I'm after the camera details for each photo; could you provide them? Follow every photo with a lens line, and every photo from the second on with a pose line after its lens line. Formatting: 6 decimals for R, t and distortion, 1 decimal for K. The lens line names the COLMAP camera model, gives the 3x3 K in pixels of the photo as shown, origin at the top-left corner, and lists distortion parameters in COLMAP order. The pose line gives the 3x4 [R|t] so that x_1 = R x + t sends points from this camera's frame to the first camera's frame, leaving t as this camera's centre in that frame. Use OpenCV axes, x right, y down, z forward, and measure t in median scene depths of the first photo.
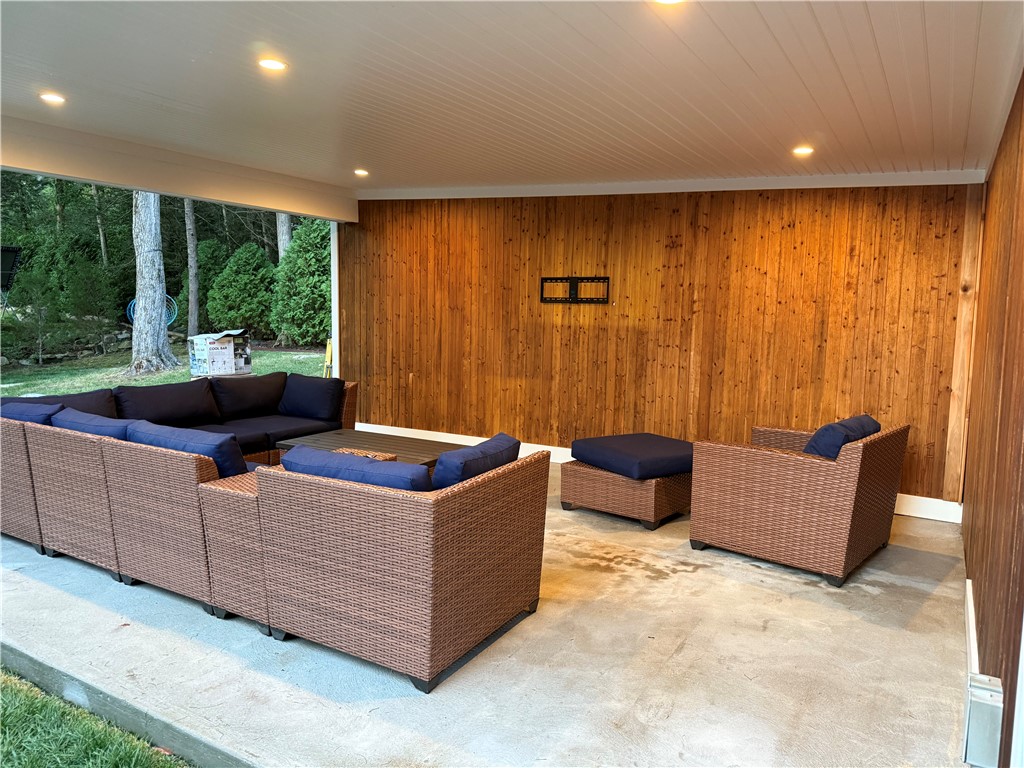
lens RADIAL K [[716.9, 0, 512.0], [0, 716.9, 384.0], [0, 0, 1]] dist [0.180876, -0.332263]
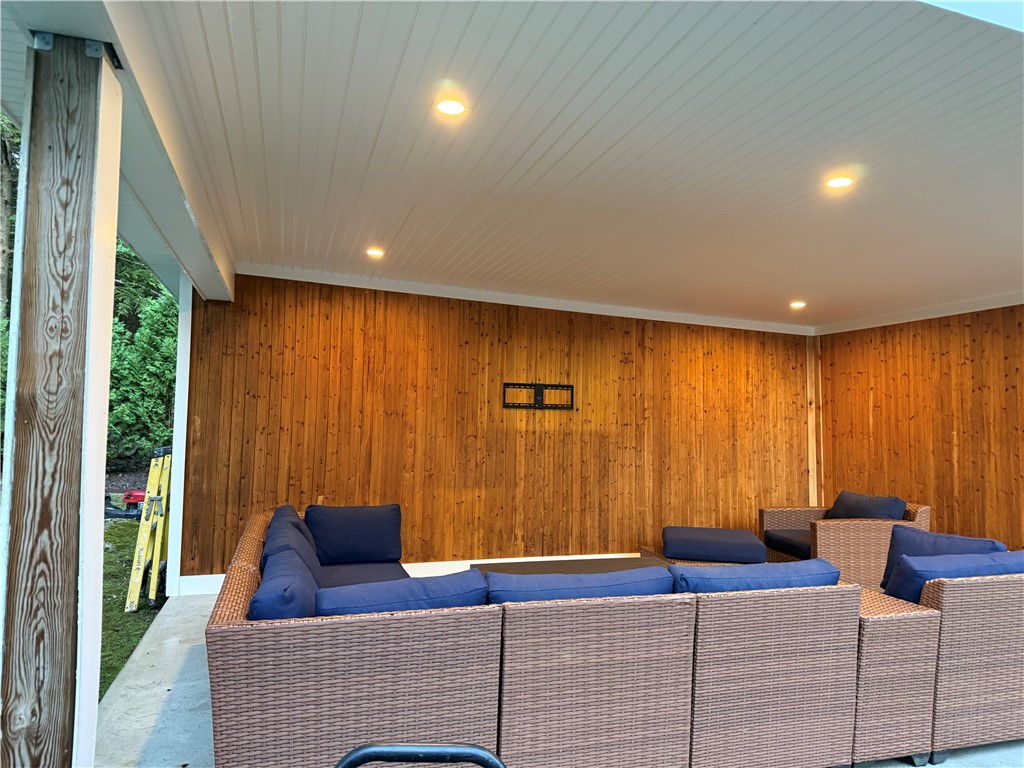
lens RADIAL K [[716.9, 0, 512.0], [0, 716.9, 384.0], [0, 0, 1]] dist [0.180876, -0.332263]
pose [[0.664492, 0.031943, 0.746612, -0.710538], [0.075766, 0.991058, -0.109834, -0.039001], [-0.743445, 0.129551, 0.656130, 0.360033]]
